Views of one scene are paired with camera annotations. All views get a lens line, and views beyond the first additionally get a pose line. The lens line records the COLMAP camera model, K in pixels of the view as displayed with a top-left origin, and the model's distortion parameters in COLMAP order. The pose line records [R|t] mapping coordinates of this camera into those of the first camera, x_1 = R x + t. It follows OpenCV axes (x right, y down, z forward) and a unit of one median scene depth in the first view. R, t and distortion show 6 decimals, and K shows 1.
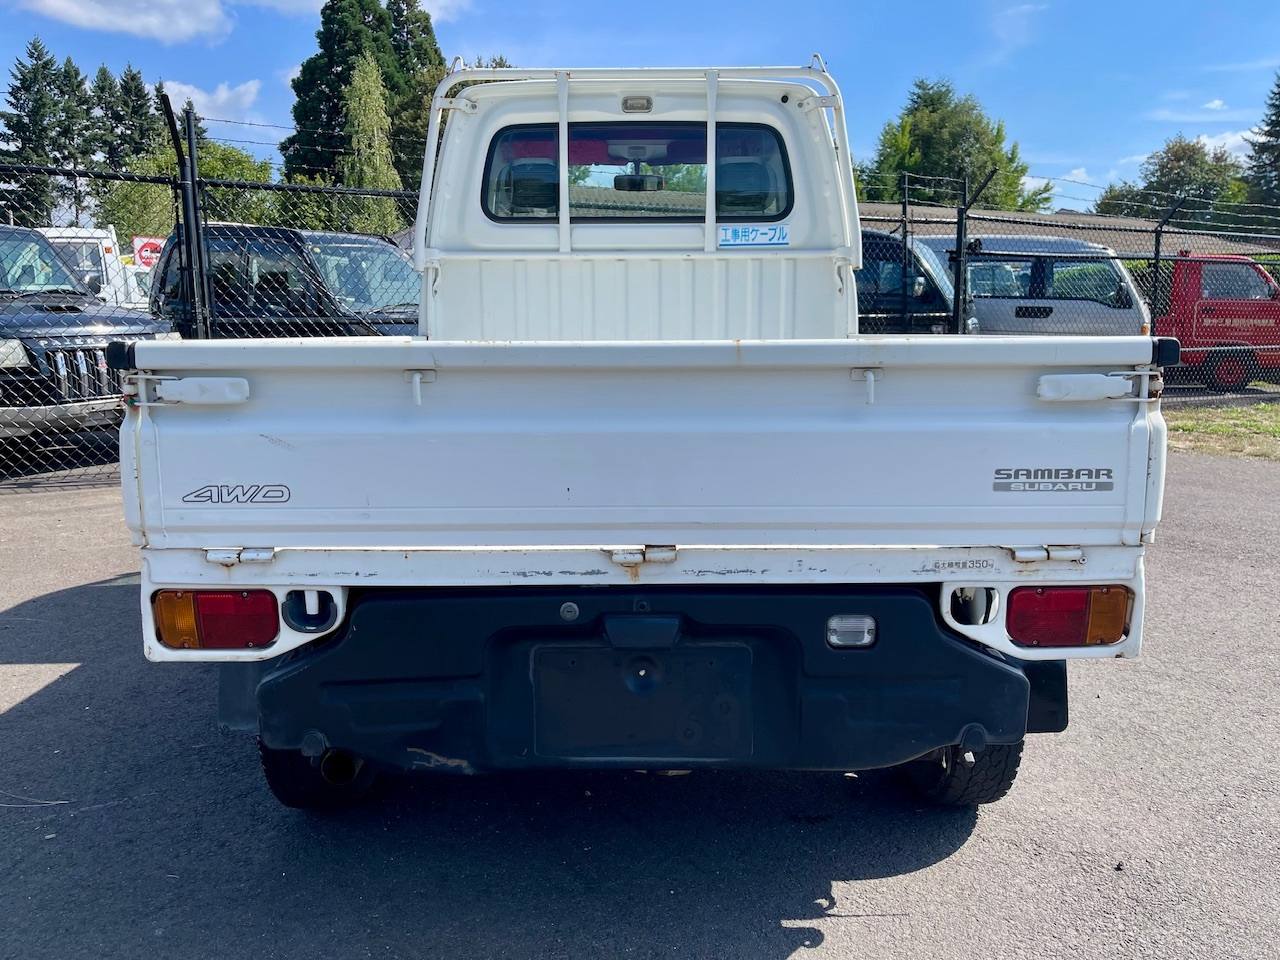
lens RADIAL K [[976.7, 0, 631.9], [0, 976.7, 479.2], [0, 0, 1]] dist [0.062395, -0.084228]
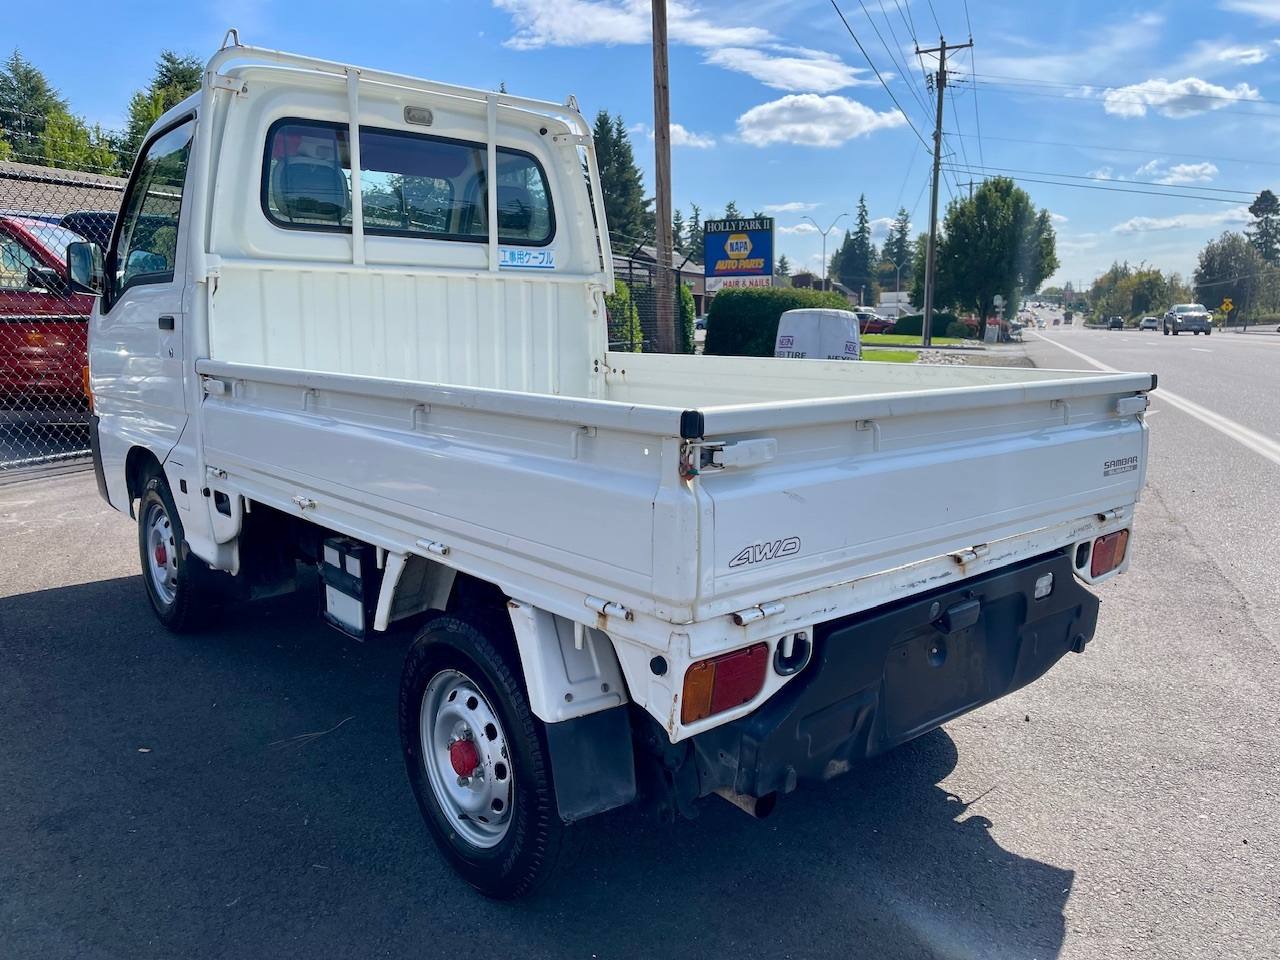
lens RADIAL K [[976.7, 0, 640.6], [0, 976.7, 478.4], [0, 0, 1]] dist [0.062395, -0.084228]
pose [[0.748453, -0.096656, 0.656107, -0.498041], [0.089886, 0.994978, 0.044040, -0.050280], [-0.657069, 0.026012, 0.753382, 0.139074]]
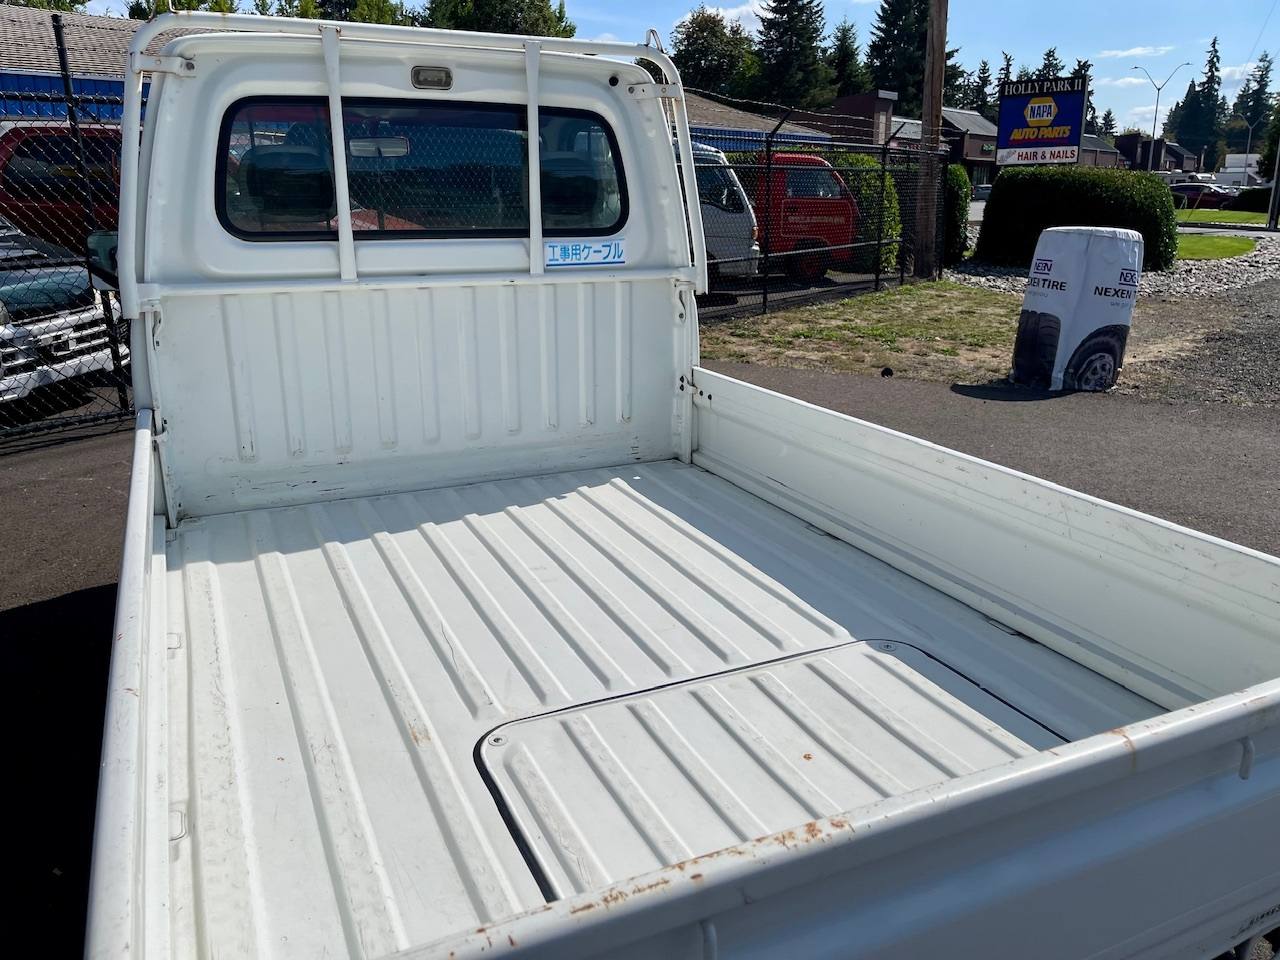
lens RADIAL K [[976.7, 0, 639.3], [0, 976.7, 476.0], [0, 0, 1]] dist [0.062395, -0.084228]
pose [[0.902866, -0.112996, 0.414808, -0.195128], [0.054604, 0.987168, 0.150058, -0.186921], [-0.426441, -0.112832, 0.897450, 0.232262]]
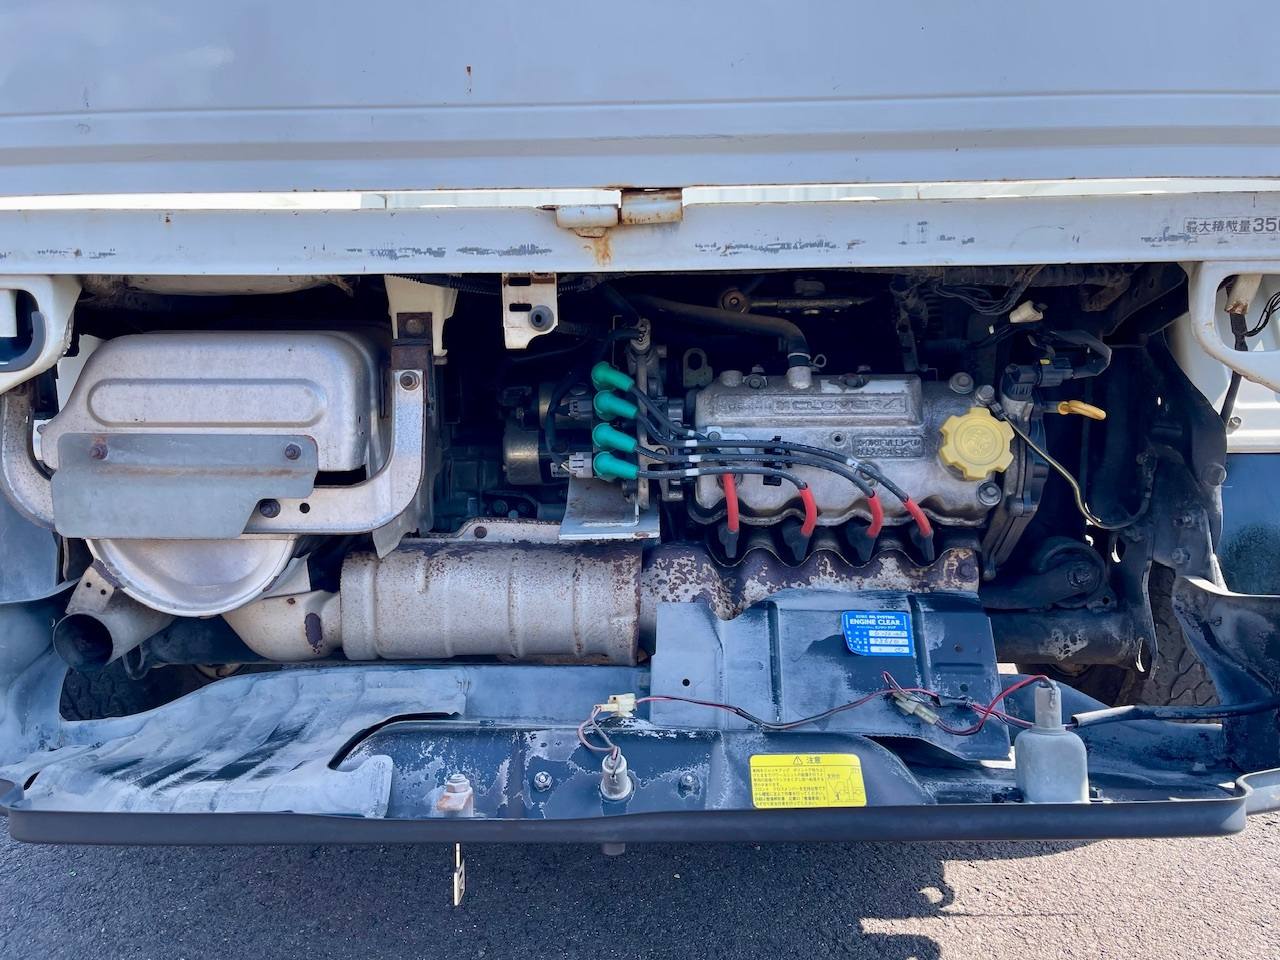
lens RADIAL K [[976.7, 0, 634.2], [0, 976.7, 468.7], [0, 0, 1]] dist [0.062395, -0.084228]
pose [[0.999830, 0.002038, -0.018350, 0.013040], [-0.002365, 0.999839, -0.017810, 0.097844], [0.018311, 0.017850, 0.999673, 0.211287]]
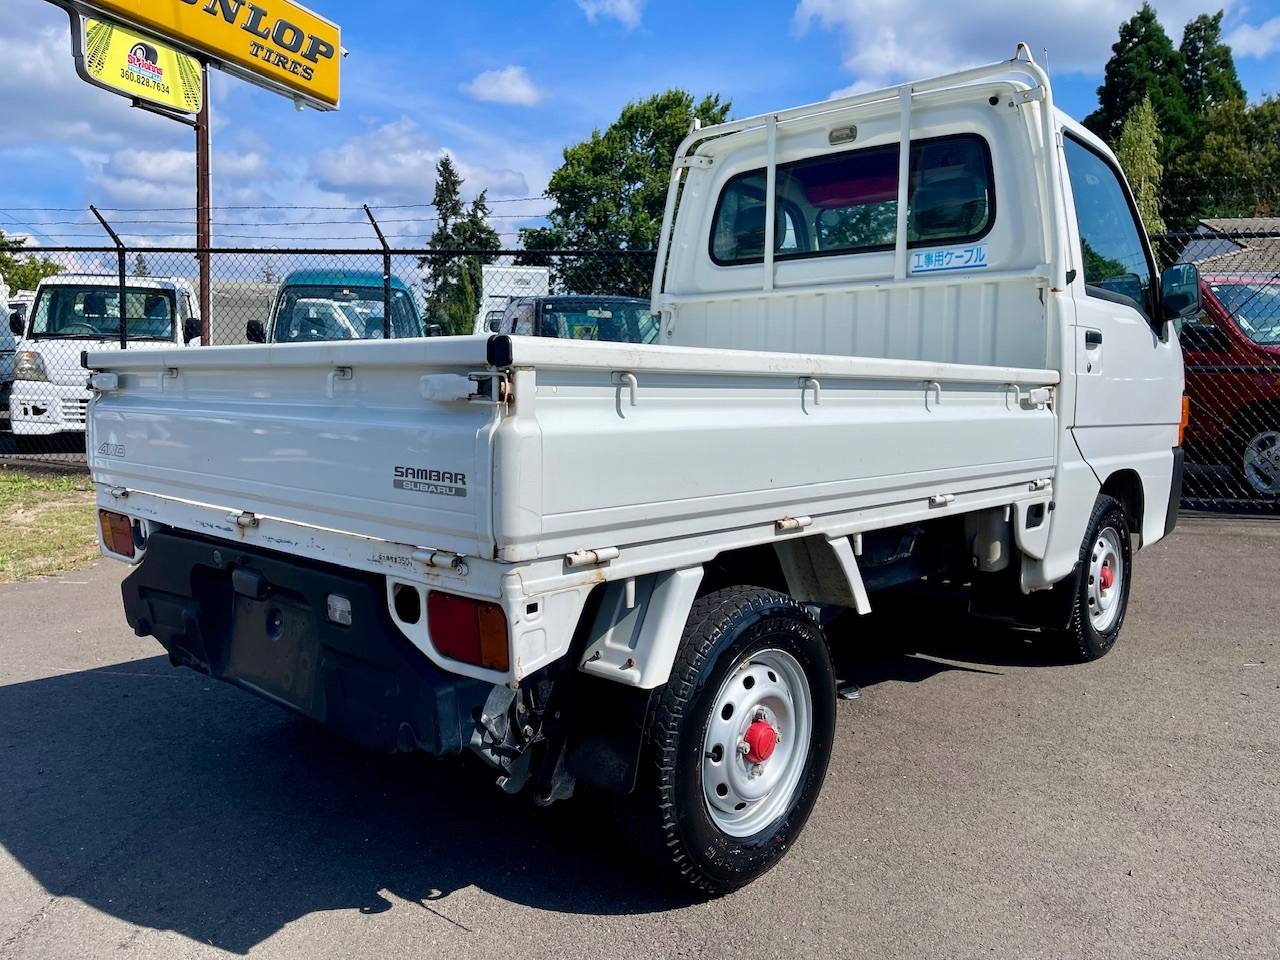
lens RADIAL K [[976.7, 0, 634.2], [0, 976.7, 475.1], [0, 0, 1]] dist [0.062395, -0.084228]
pose [[0.739482, 0.072908, -0.669217, 0.526083], [-0.116771, 0.992940, -0.020856, -0.003834], [0.662972, 0.093568, 0.742774, 0.173589]]
